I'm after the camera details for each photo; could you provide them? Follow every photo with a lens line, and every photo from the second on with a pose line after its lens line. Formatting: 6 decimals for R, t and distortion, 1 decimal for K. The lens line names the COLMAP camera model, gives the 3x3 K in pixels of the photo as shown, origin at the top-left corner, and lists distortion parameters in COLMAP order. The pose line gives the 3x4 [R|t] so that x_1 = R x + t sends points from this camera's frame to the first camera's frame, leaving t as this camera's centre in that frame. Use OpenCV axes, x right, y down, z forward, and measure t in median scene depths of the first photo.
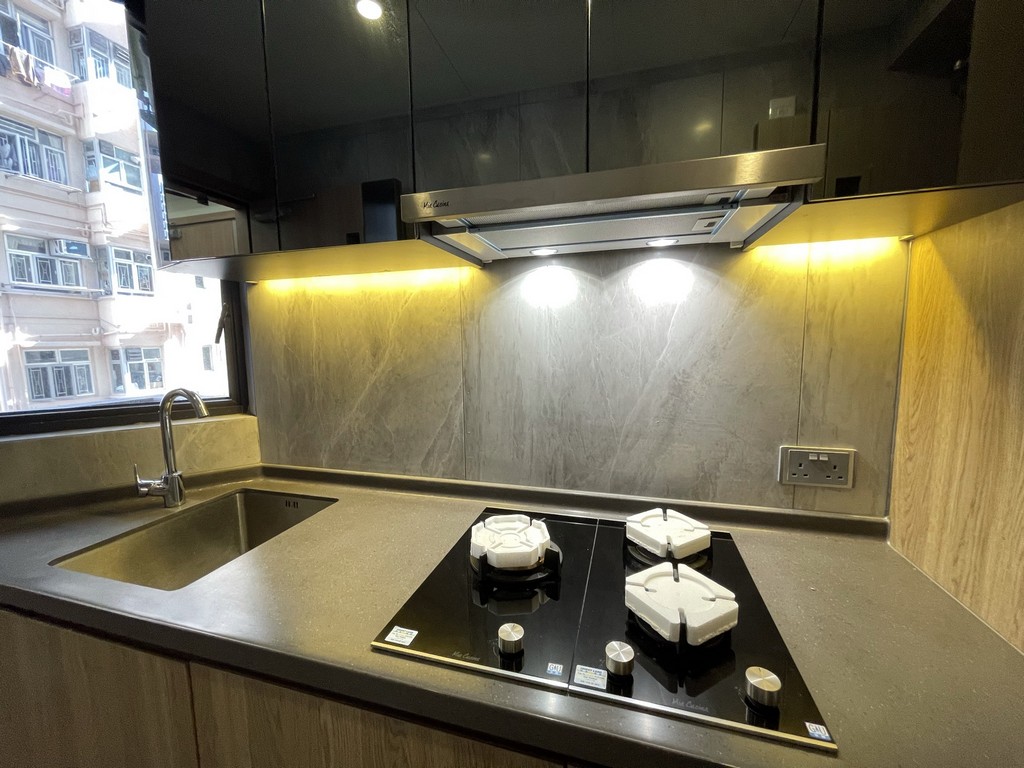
lens RADIAL K [[412.6, 0, 503.2], [0, 412.6, 377.1], [0, 0, 1]] dist [0.000953, 0.000031]
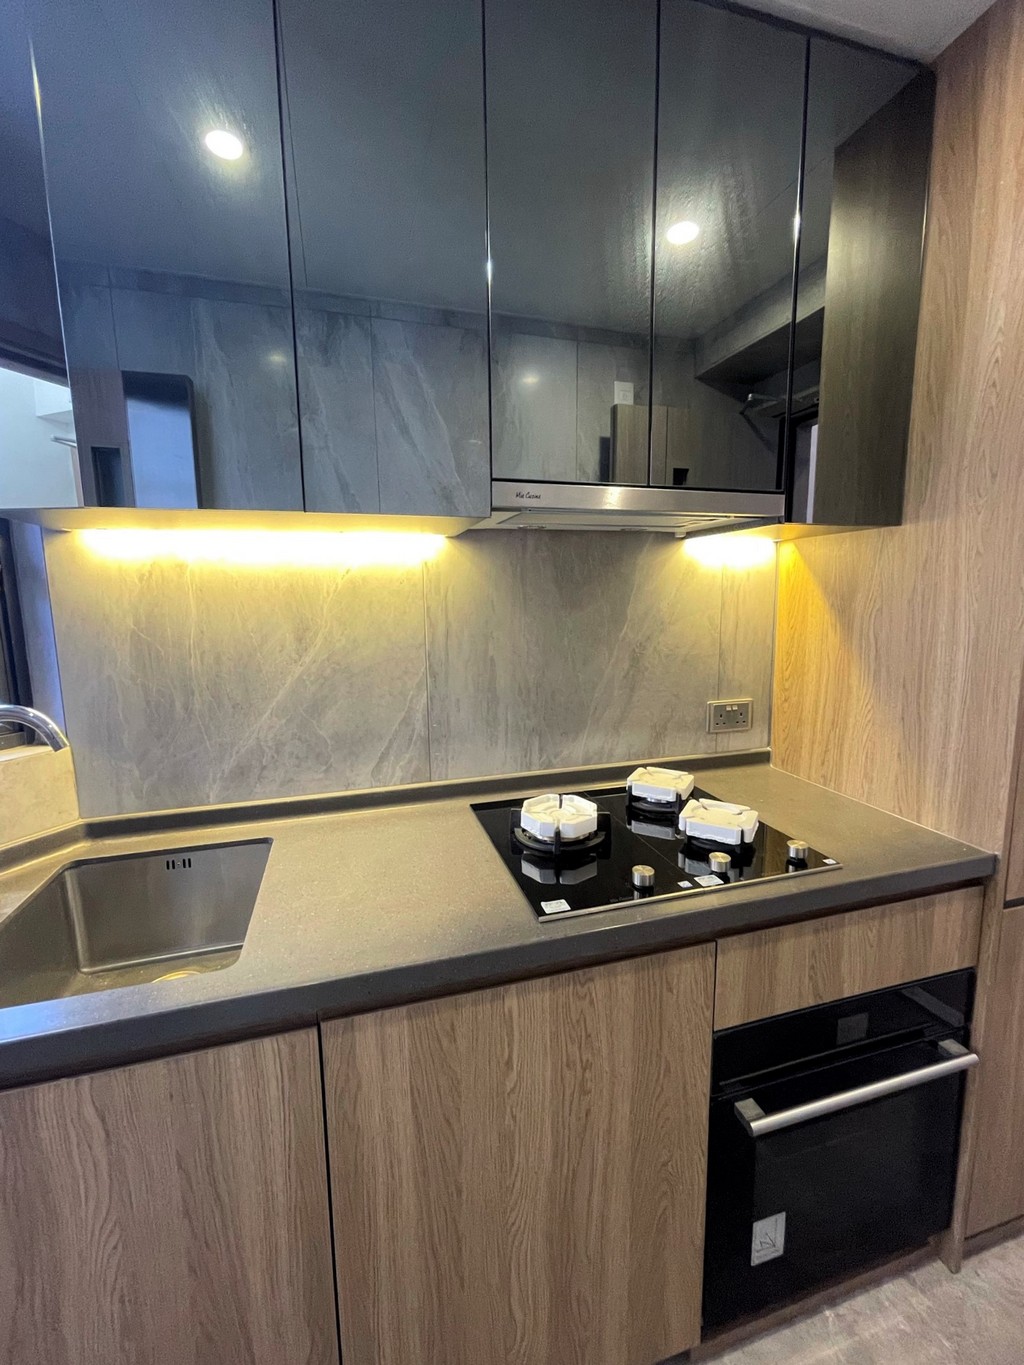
lens RADIAL K [[550.1, 0, 528.3], [0, 550.1, 663.5], [0, 0, 1]] dist [0.000953, 0.000031]
pose [[0.844738, -0.058431, 0.531980, -0.509216], [0.052646, 0.998273, 0.026049, -0.014351], [-0.532584, 0.006002, 0.846356, -0.075216]]
